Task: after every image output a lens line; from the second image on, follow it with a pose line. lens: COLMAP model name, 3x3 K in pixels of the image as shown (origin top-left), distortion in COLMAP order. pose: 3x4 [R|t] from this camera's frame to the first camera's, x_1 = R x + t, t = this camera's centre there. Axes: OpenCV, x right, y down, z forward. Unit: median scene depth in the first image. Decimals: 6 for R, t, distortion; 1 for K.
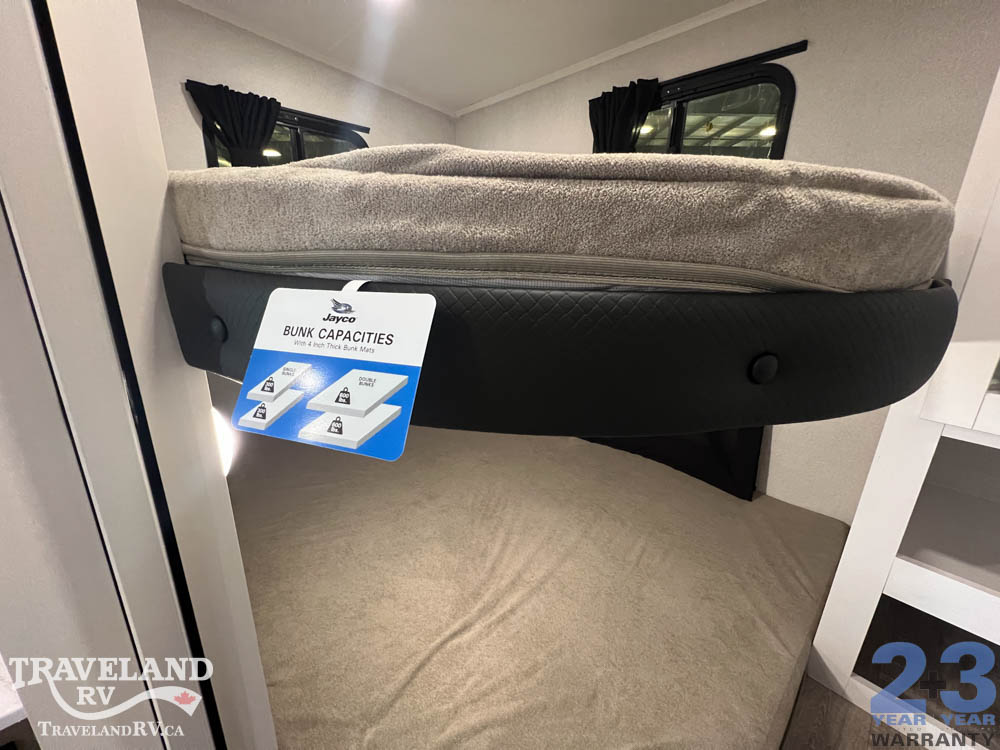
lens RADIAL K [[400.0, 0, 499.3], [0, 400.0, 375.8], [0, 0, 1]] dist [-0.003114, 0.000780]
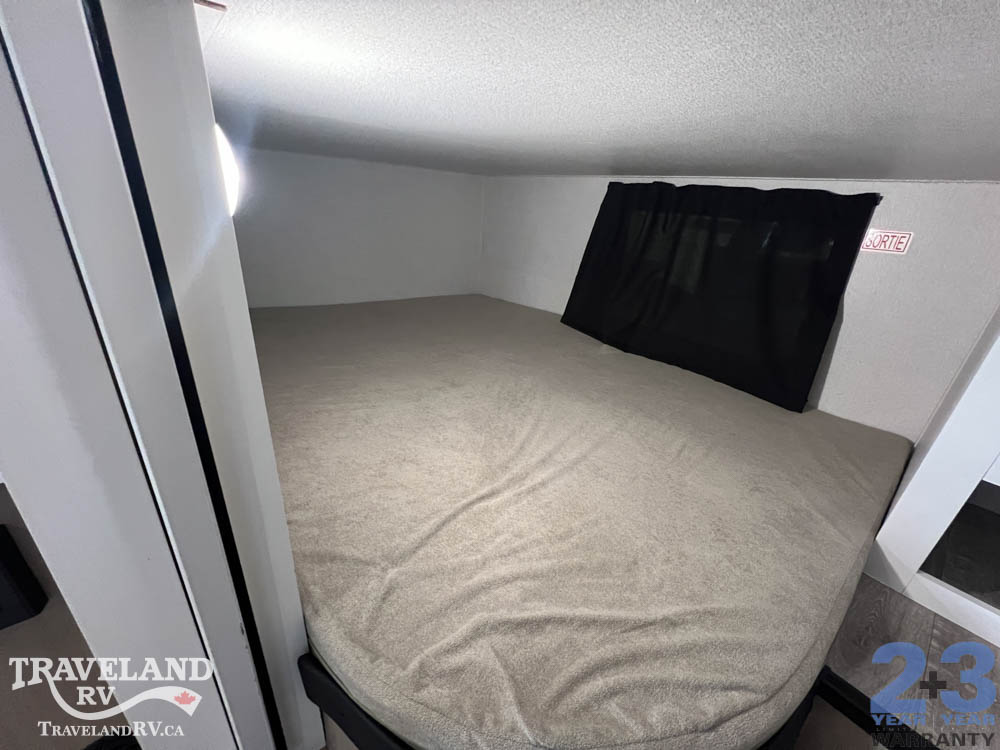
lens RADIAL K [[399.8, 0, 499.6], [0, 399.8, 374.2], [0, 0, 1]] dist [-0.001830, 0.000293]
pose [[0.996986, 0.073458, -0.024947, -0.066999], [-0.069844, 0.989882, 0.123516, 0.239824], [0.033768, -0.121401, 0.992029, 0.114348]]
